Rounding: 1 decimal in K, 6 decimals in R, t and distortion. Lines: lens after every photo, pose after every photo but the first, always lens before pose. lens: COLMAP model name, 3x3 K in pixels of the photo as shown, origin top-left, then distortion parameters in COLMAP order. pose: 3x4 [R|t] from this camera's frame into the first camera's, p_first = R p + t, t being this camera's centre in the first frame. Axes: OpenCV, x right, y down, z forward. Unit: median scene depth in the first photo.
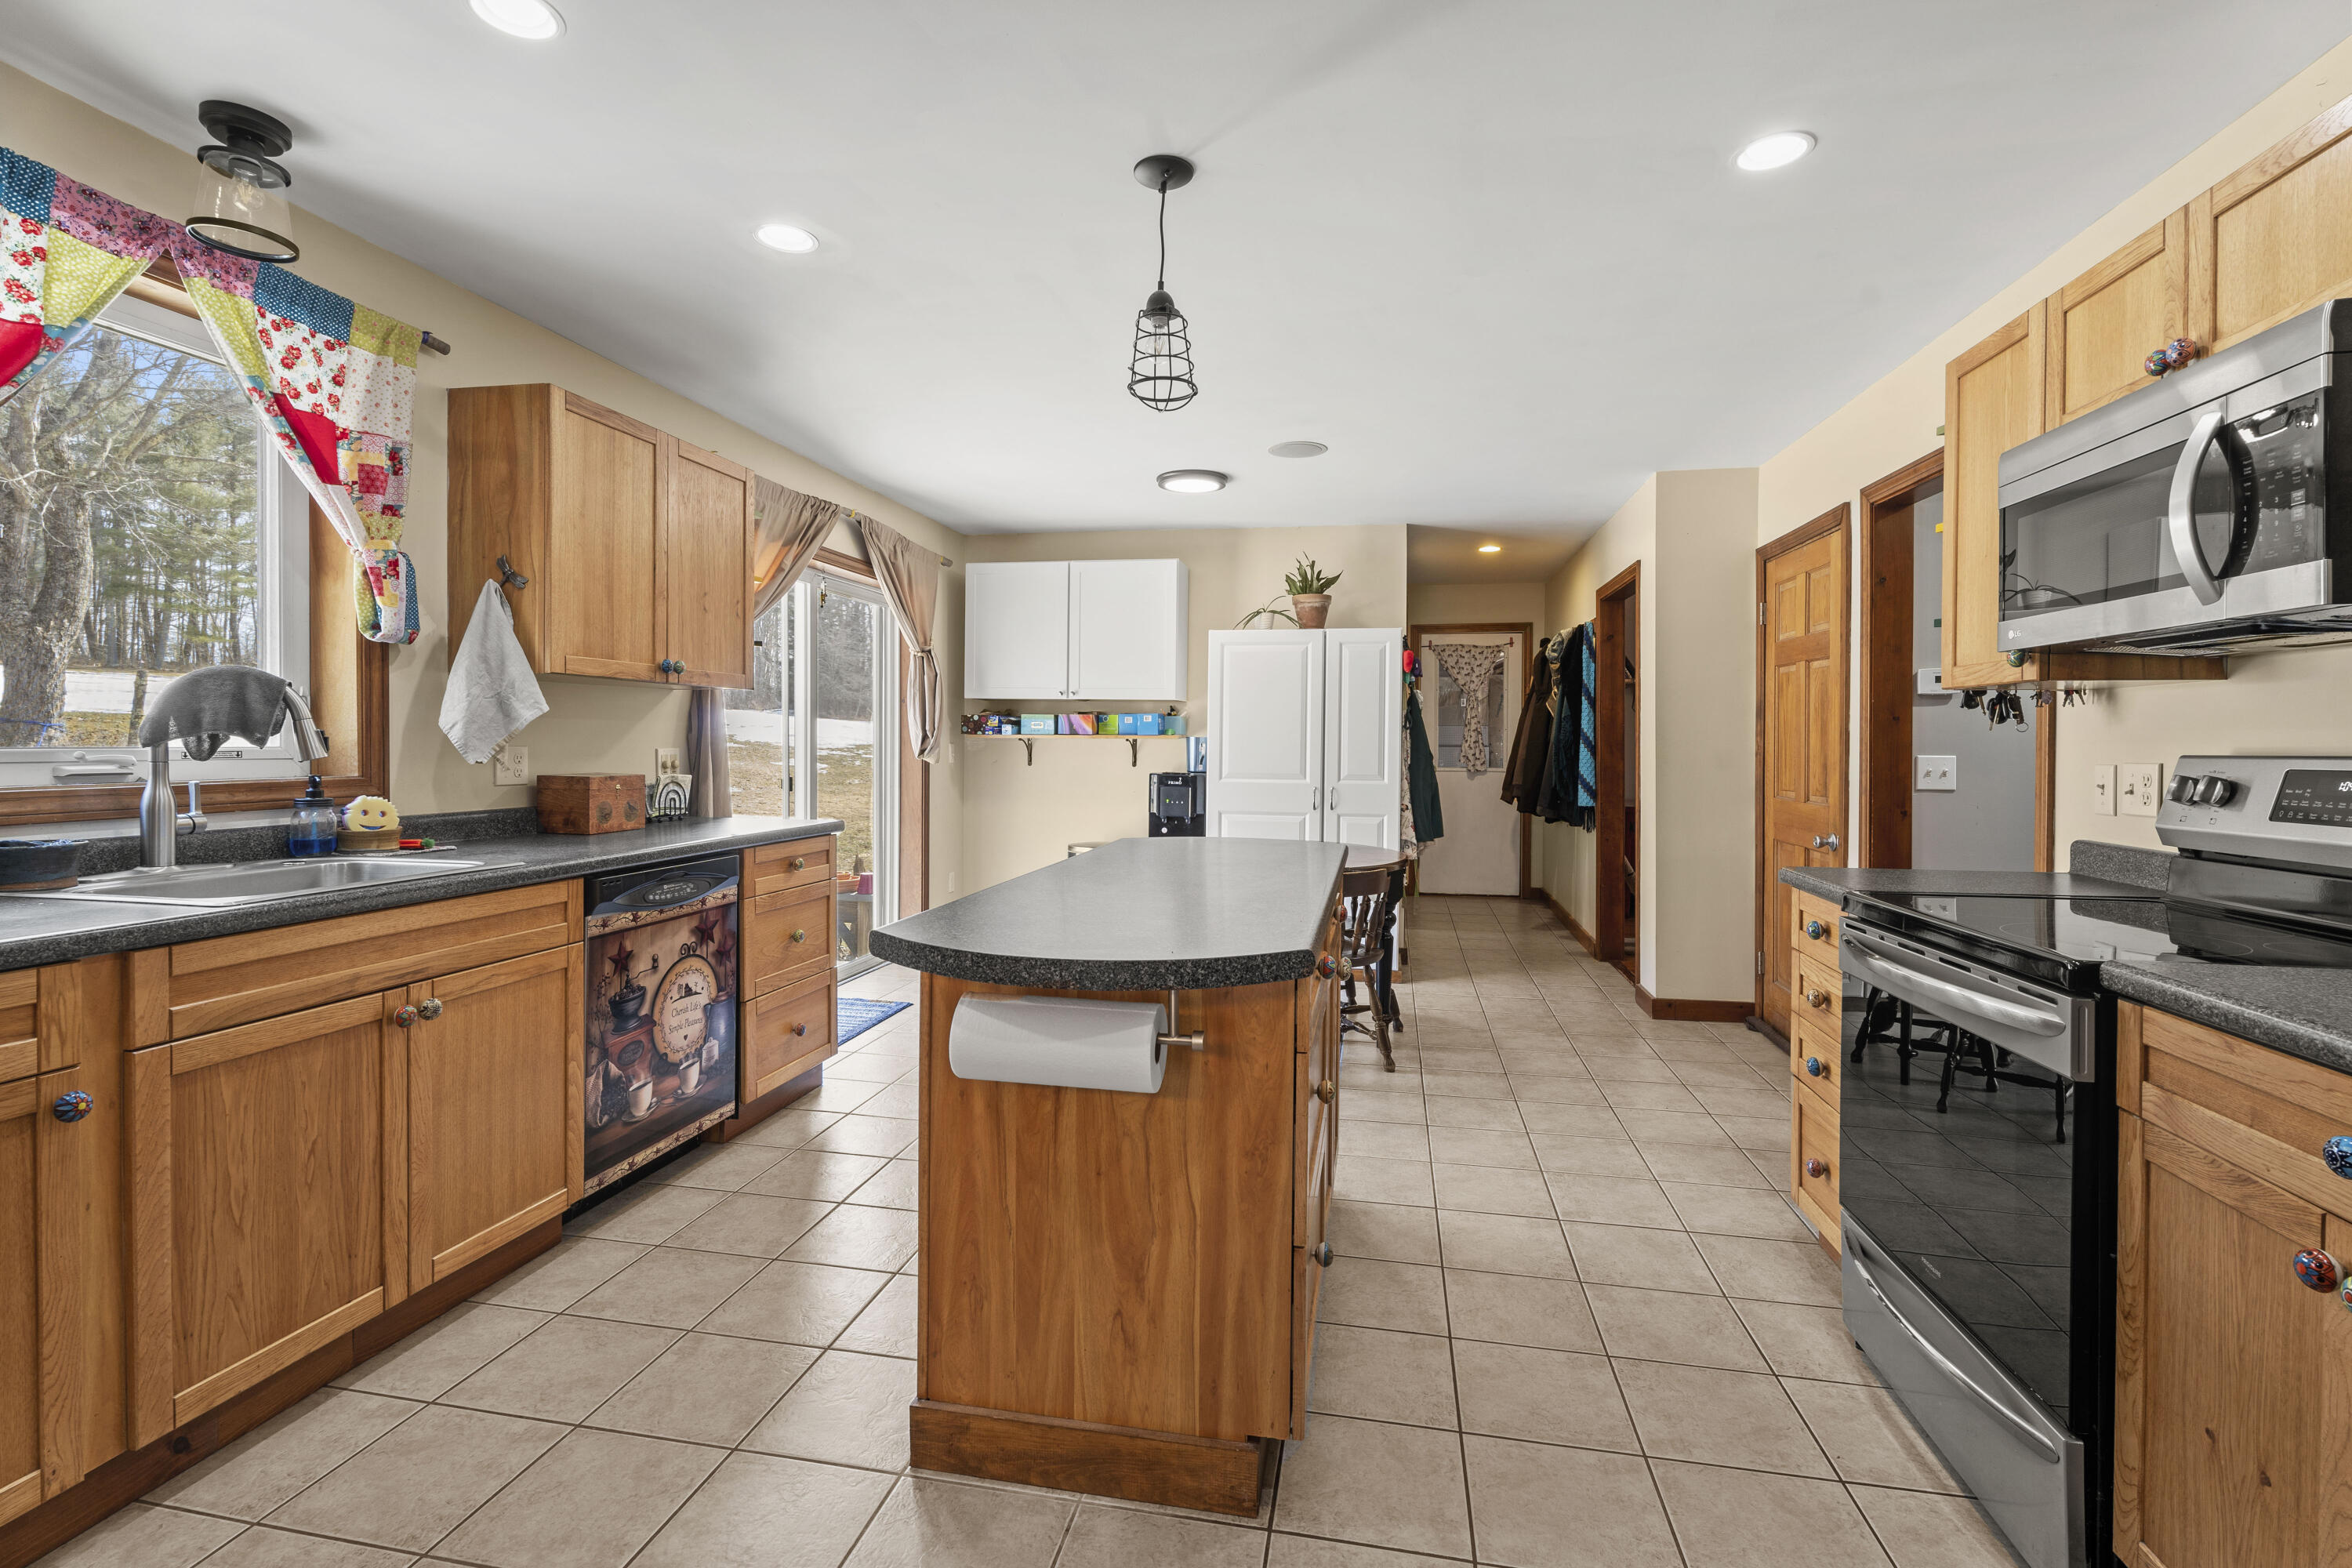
lens RADIAL K [[1077.5, 0, 1175.8], [0, 1077.5, 748.6], [0, 0, 1]] dist [-0.002912, -0.000254]
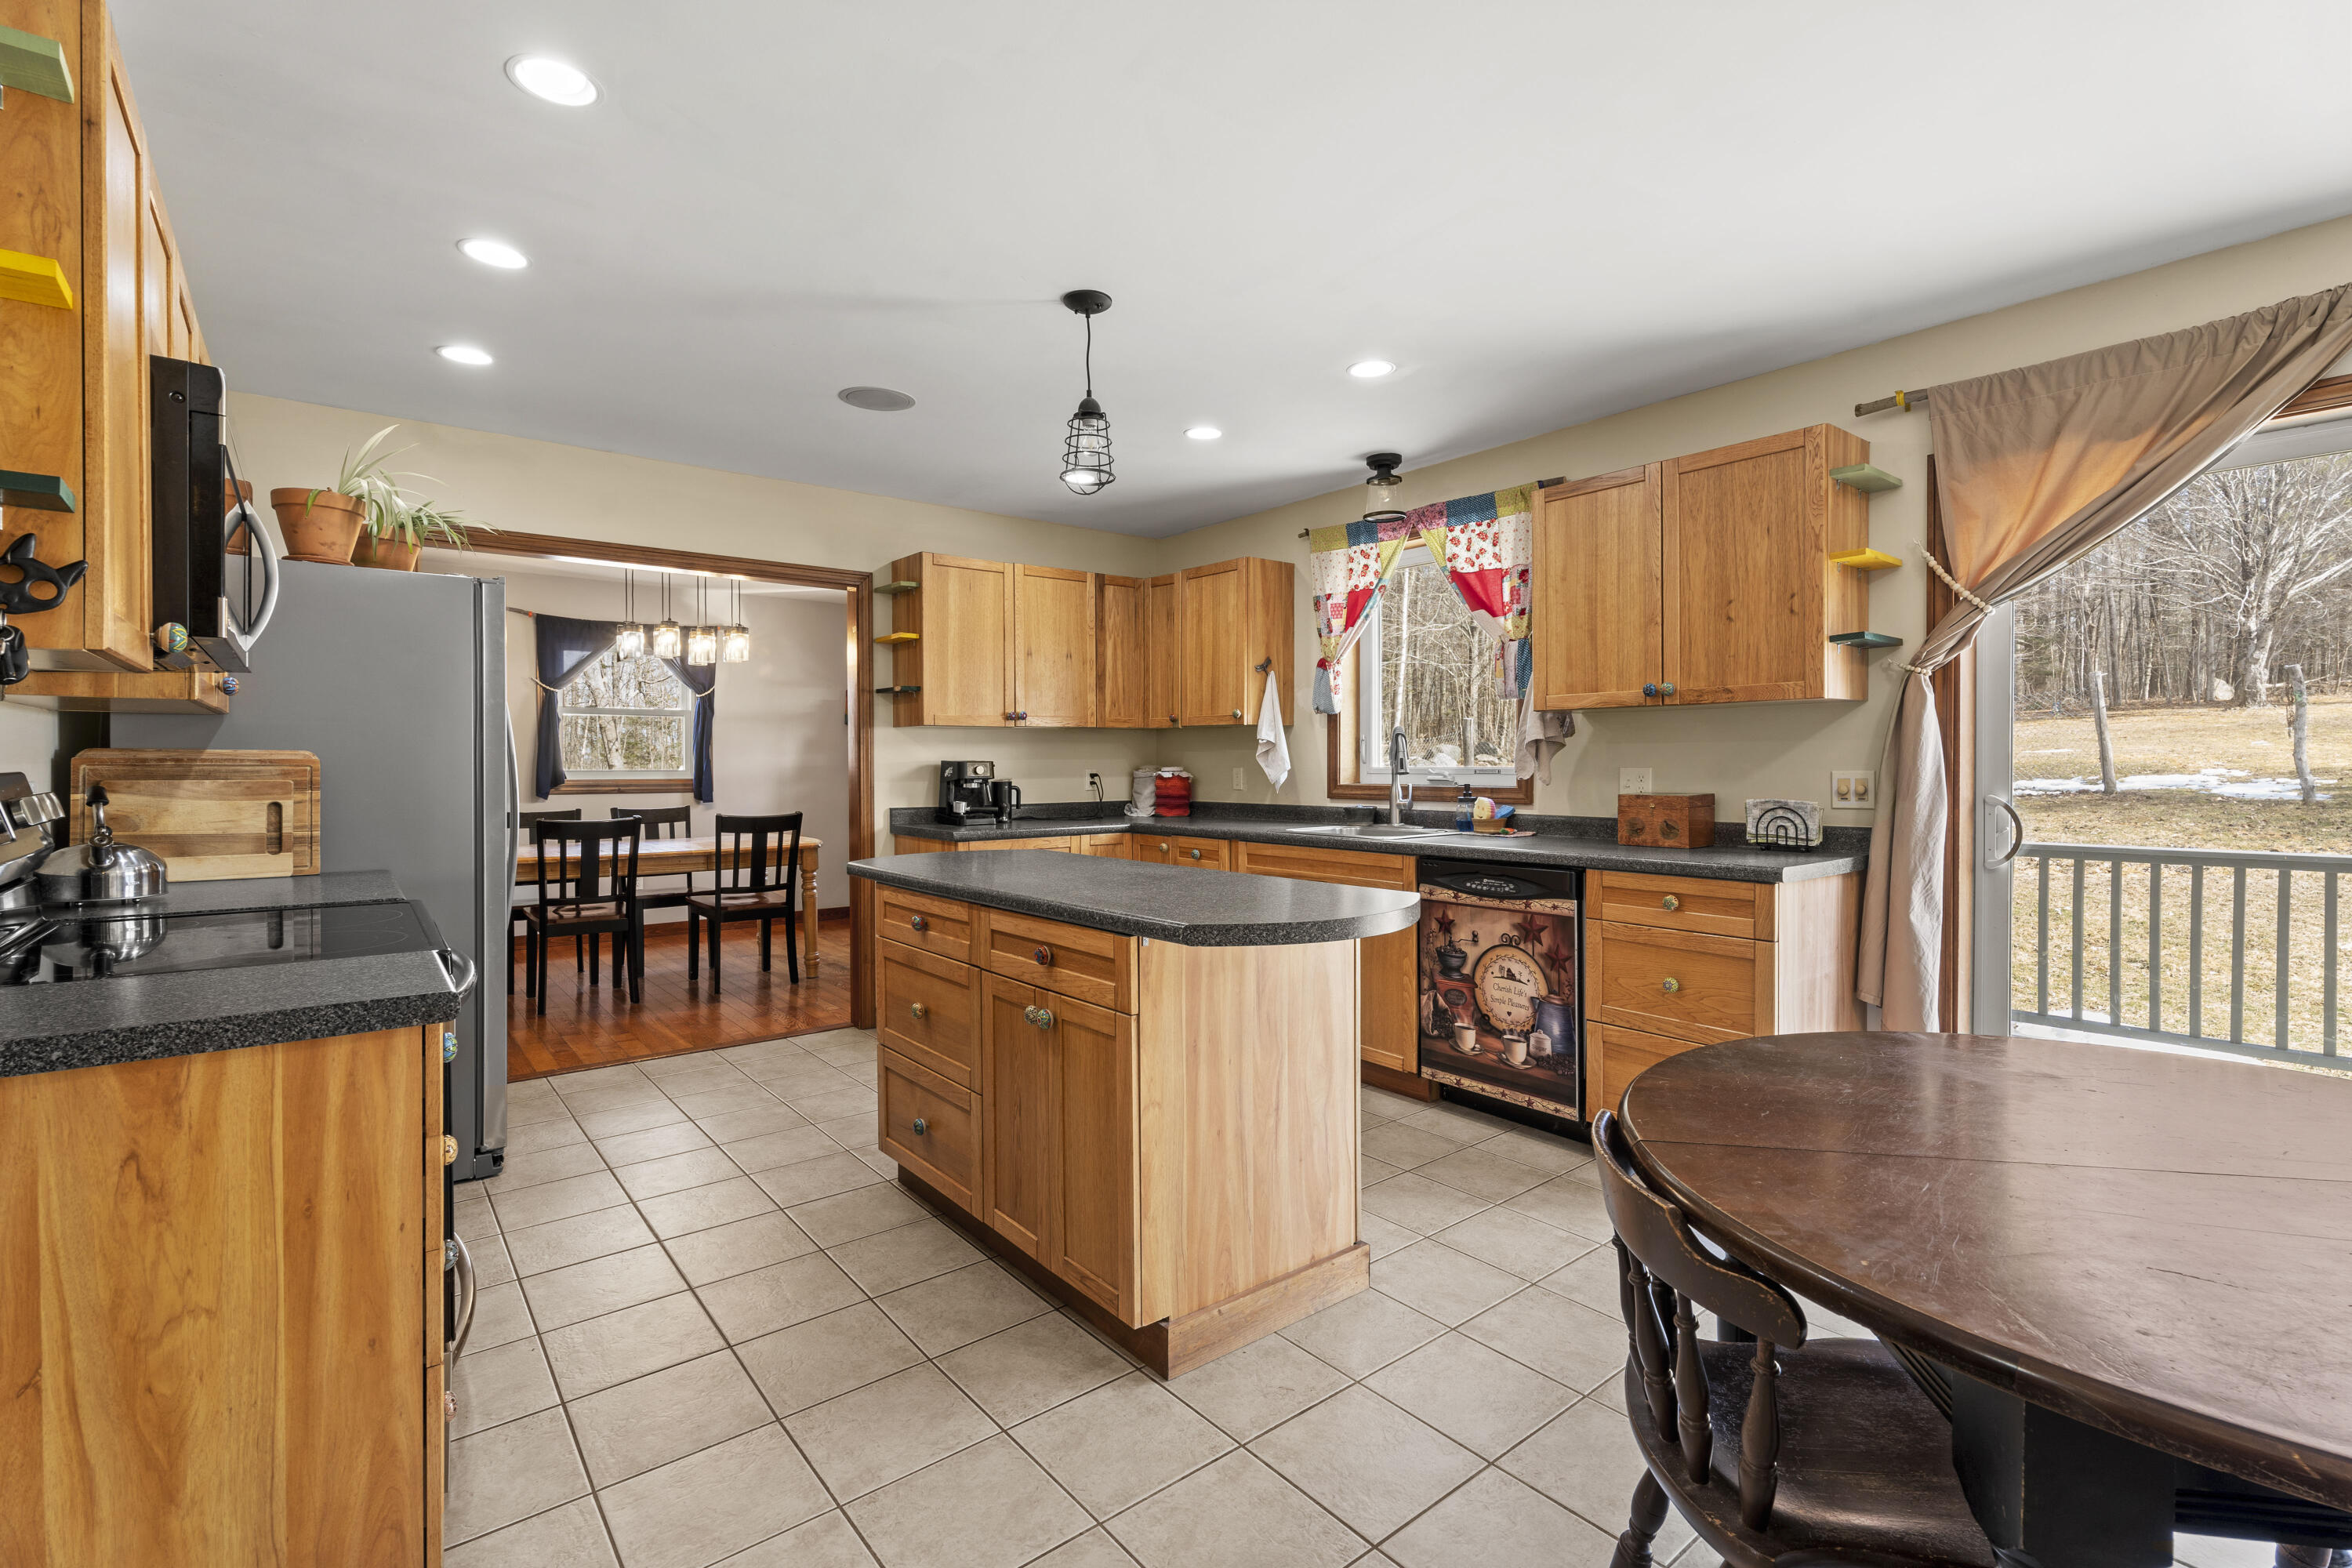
lens RADIAL K [[1077.5, 0, 1182.3], [0, 1077.5, 776.0], [0, 0, 1]] dist [-0.002912, -0.000254]
pose [[-0.651596, 0.005722, -0.758544, 0.704444], [-0.004867, 0.999919, 0.011724, -0.005162], [0.758550, 0.011332, -0.651516, 1.562350]]
